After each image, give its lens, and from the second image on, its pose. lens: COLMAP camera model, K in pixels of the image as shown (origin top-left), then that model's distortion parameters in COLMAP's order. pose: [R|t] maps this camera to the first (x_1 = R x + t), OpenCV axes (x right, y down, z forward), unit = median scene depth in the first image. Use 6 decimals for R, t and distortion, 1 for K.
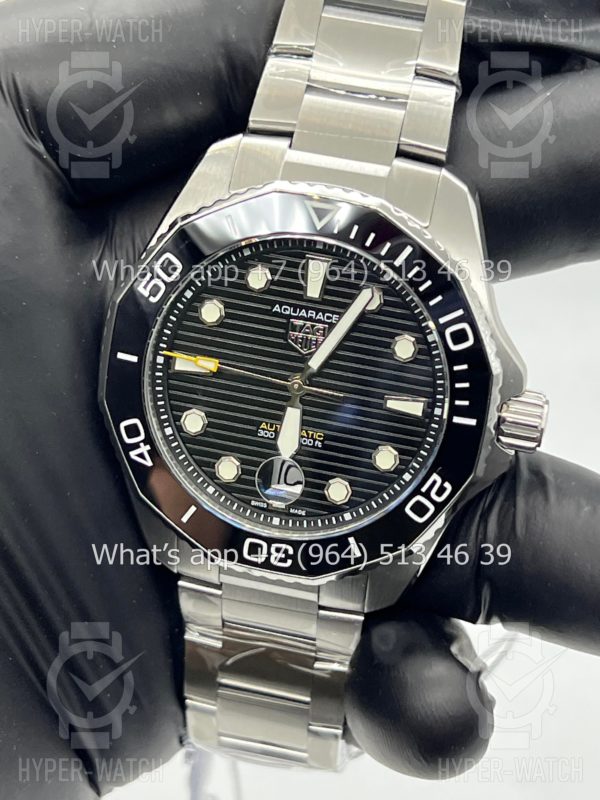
lens RADIAL K [[1852.1, 0, 299.3], [0, 1852.1, 402.7], [0, 0, 1]] dist [0.211290, 0.000000]
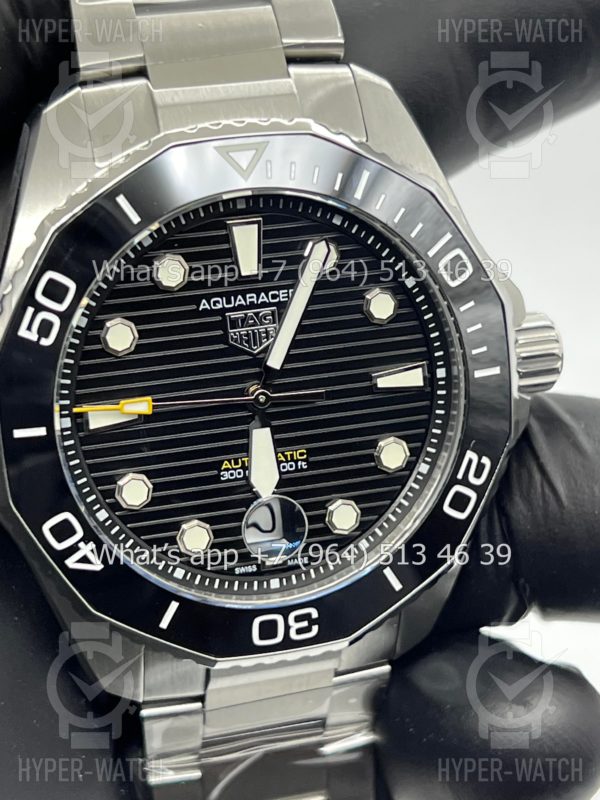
lens RADIAL K [[1852.1, 0, 300.7], [0, 1852.1, 401.3], [0, 0, 1]] dist [0.211290, 0.000000]
pose [[0.878100, -0.301577, 0.371473, -0.259937], [0.303535, 0.951246, 0.054756, -0.043025], [-0.369875, 0.064674, 0.926828, 0.311164]]
